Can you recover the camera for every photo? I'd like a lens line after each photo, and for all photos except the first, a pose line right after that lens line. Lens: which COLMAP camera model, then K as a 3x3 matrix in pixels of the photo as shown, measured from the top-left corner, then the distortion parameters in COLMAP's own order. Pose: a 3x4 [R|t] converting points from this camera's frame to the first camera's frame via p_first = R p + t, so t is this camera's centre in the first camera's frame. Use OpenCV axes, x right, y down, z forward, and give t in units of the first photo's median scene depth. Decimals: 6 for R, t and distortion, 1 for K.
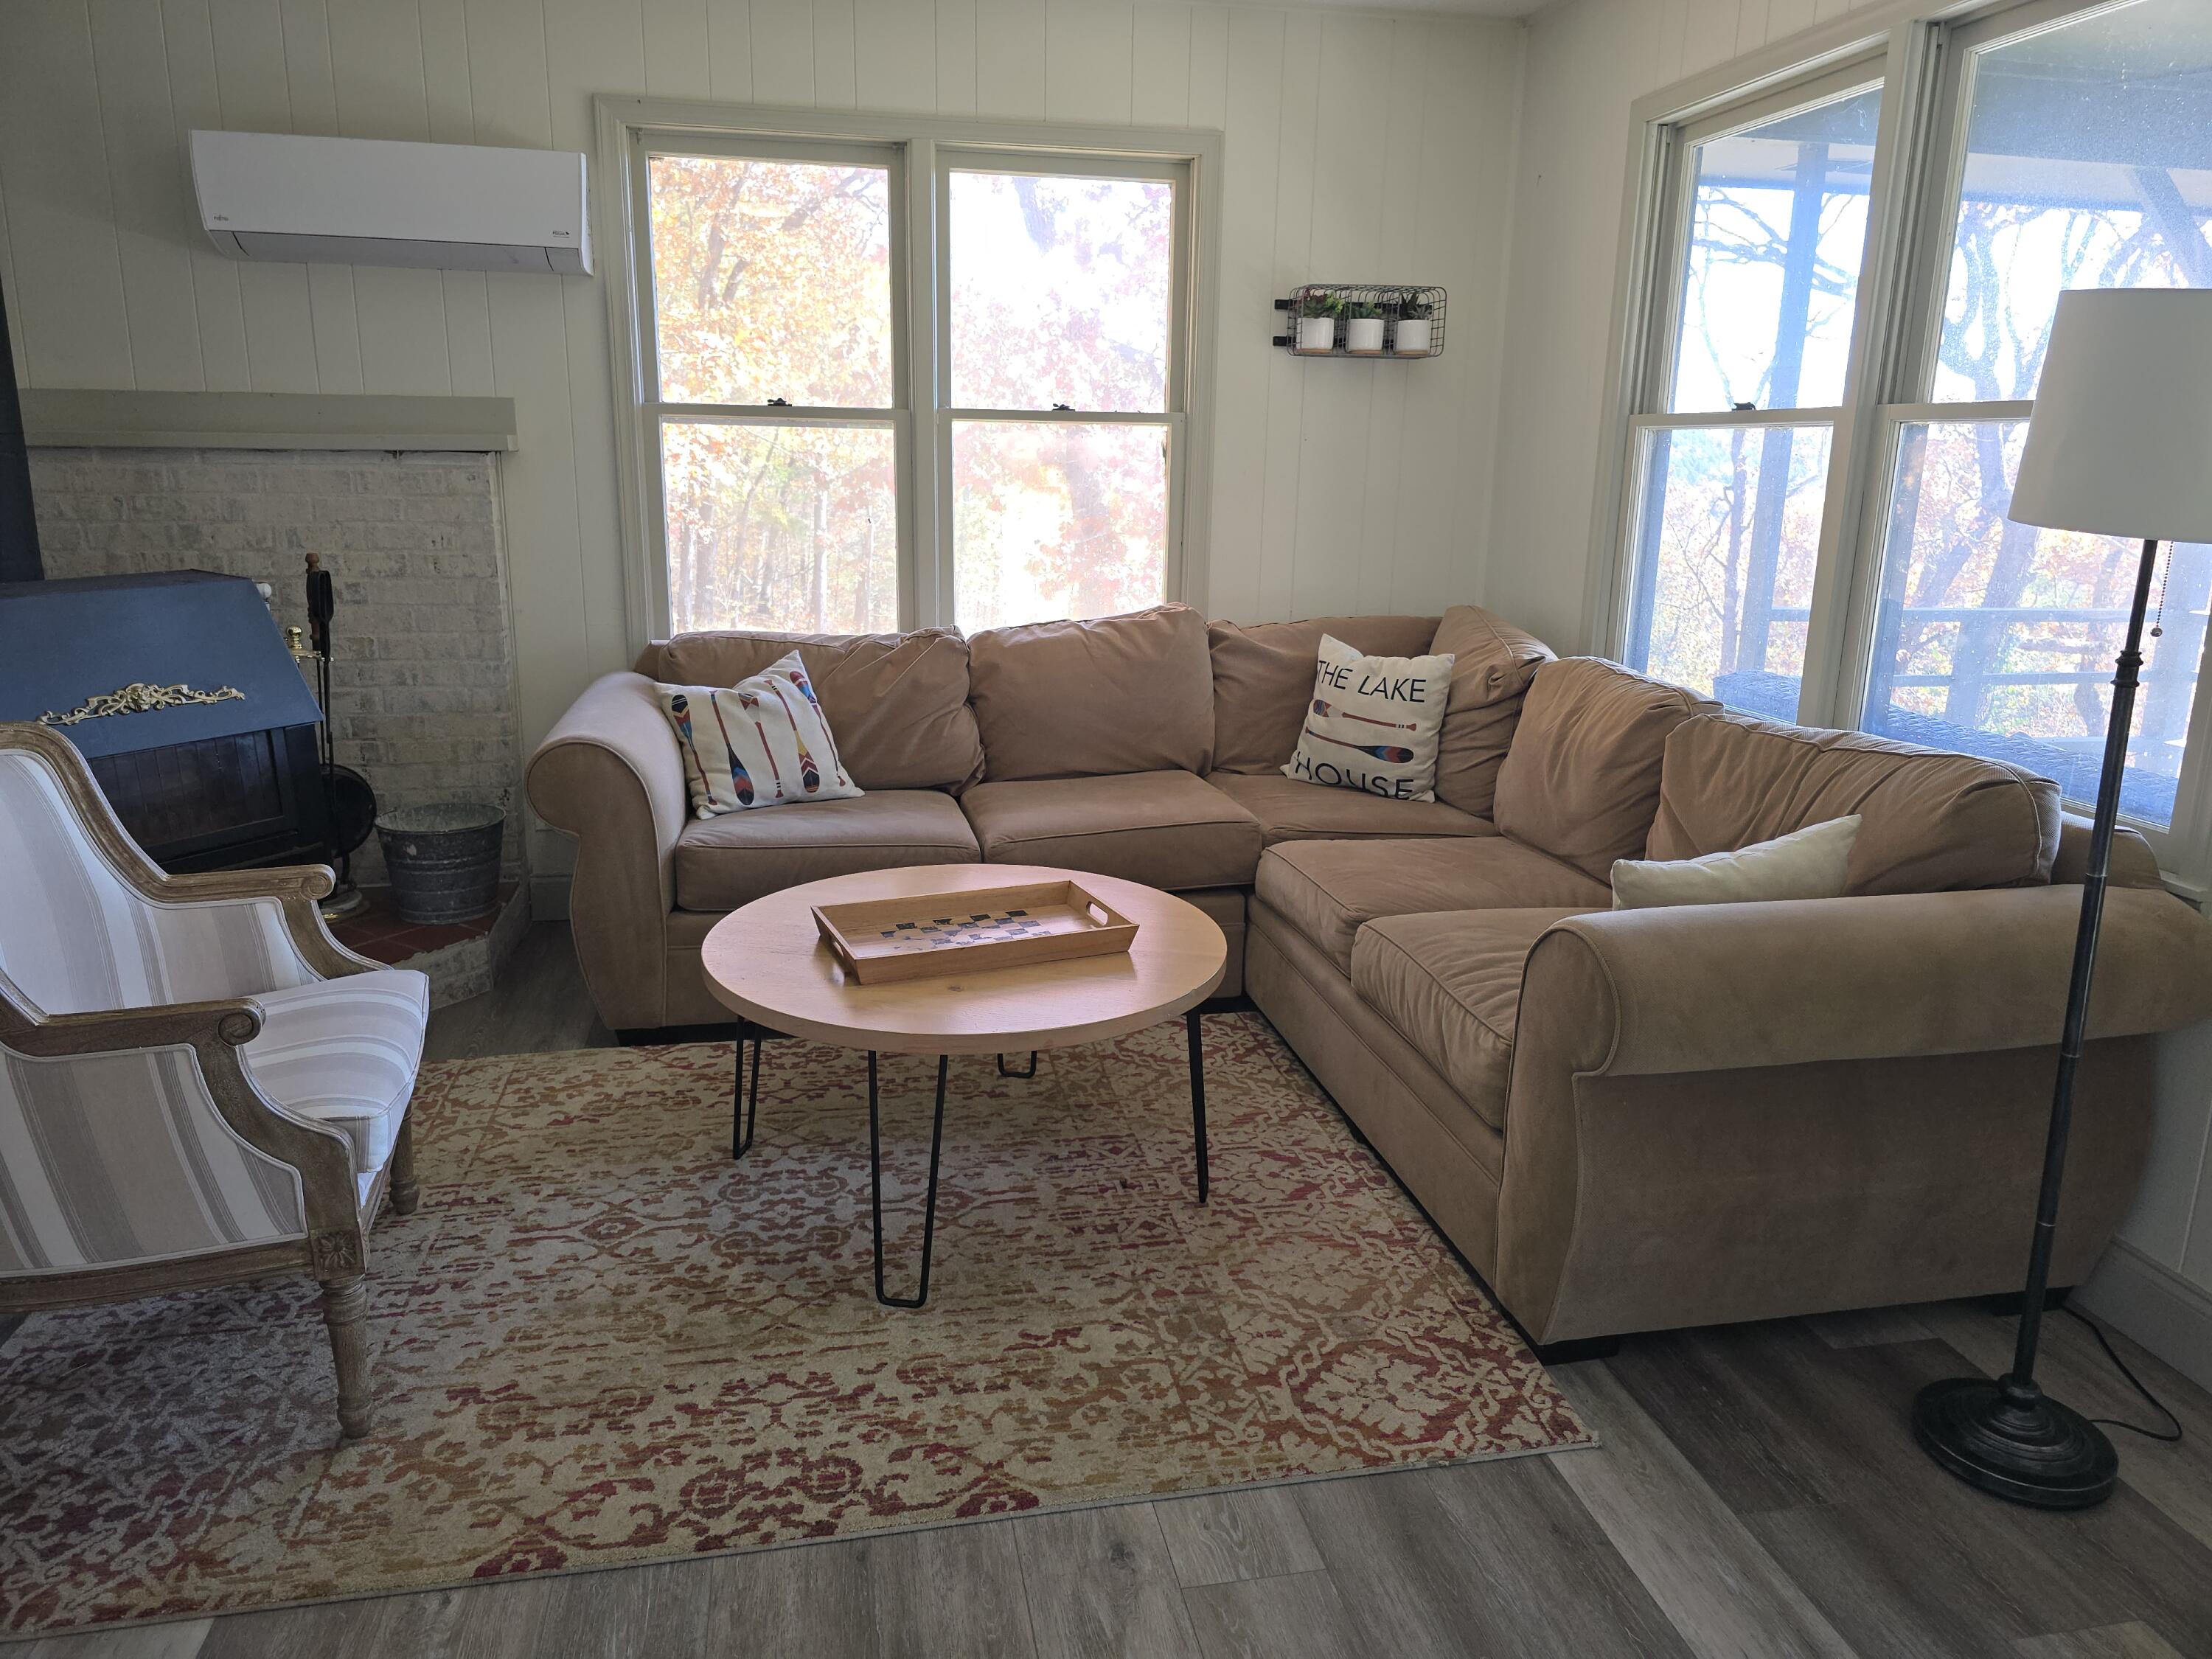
lens RADIAL K [[1467.2, 0, 1110.3], [0, 1467.2, 801.9], [0, 0, 1]] dist [0.055212, -0.051954]
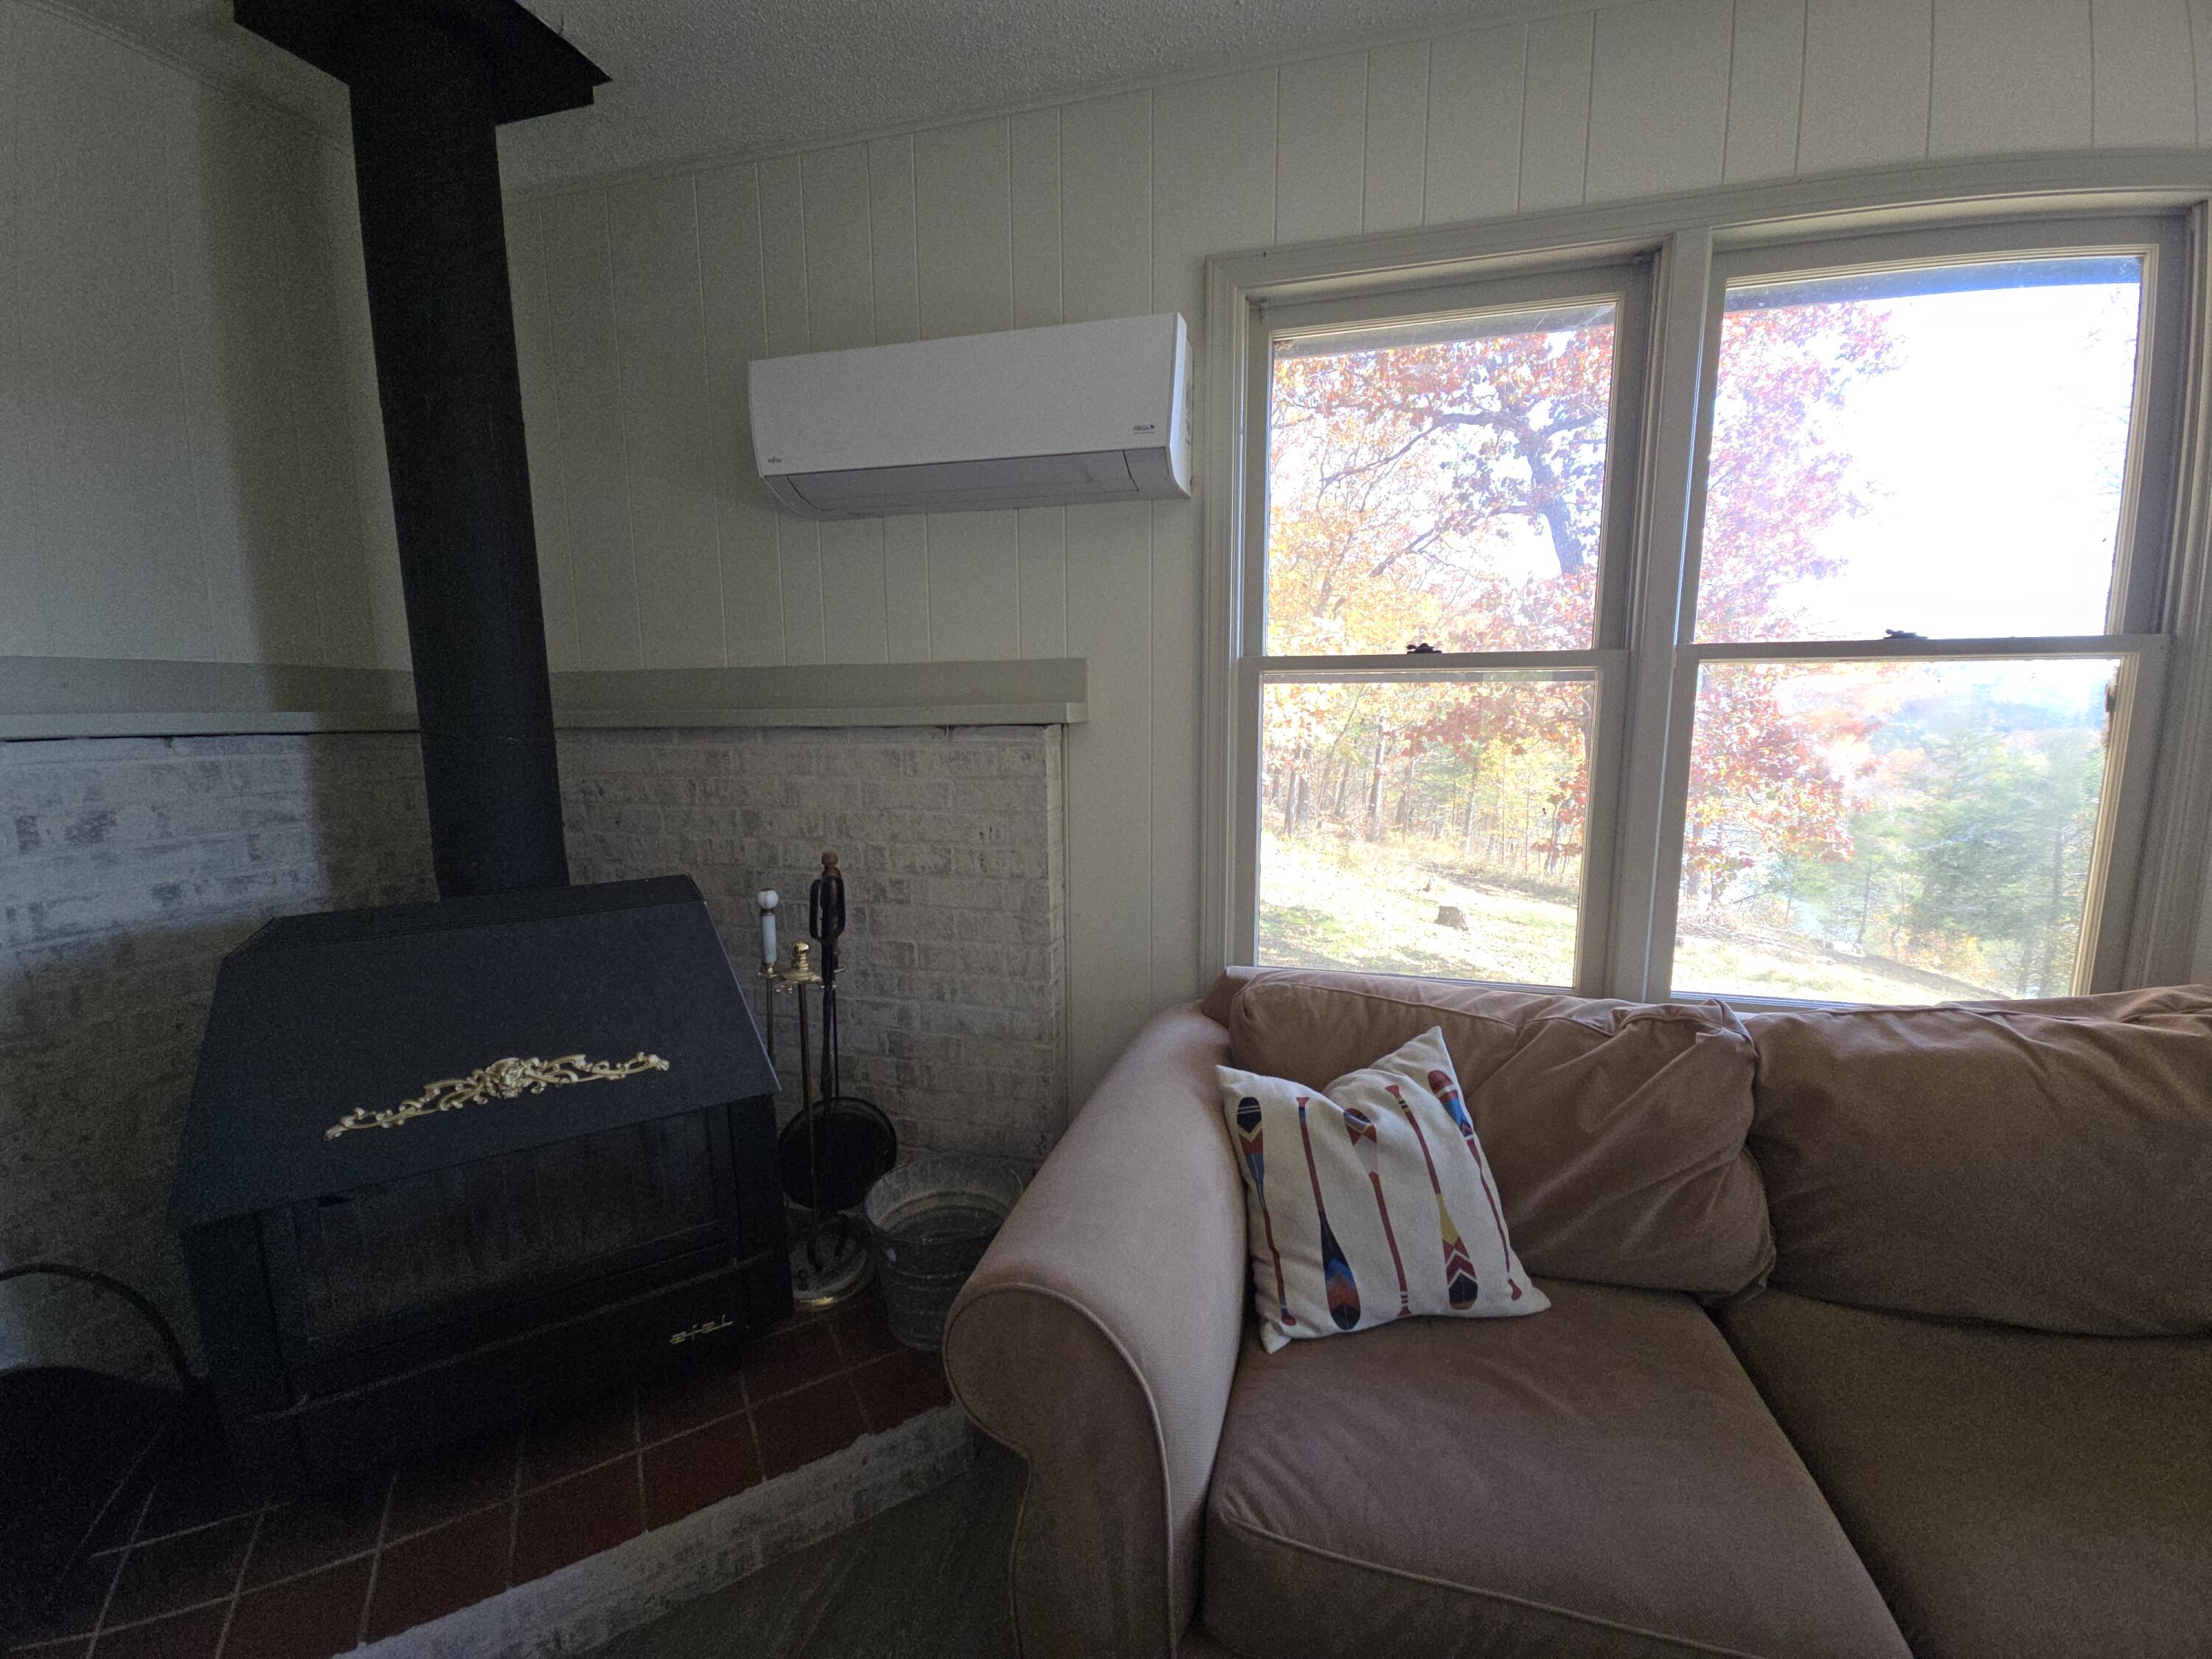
lens RADIAL K [[889.9, 0, 1123.0], [0, 889.9, 833.6], [0, 0, 1]] dist [0.004728, -0.006407]
pose [[0.893178, 0.040919, -0.447837, -0.169199], [-0.086063, 0.992998, -0.080916, -0.144083], [0.441391, 0.110815, 0.890446, 0.603608]]
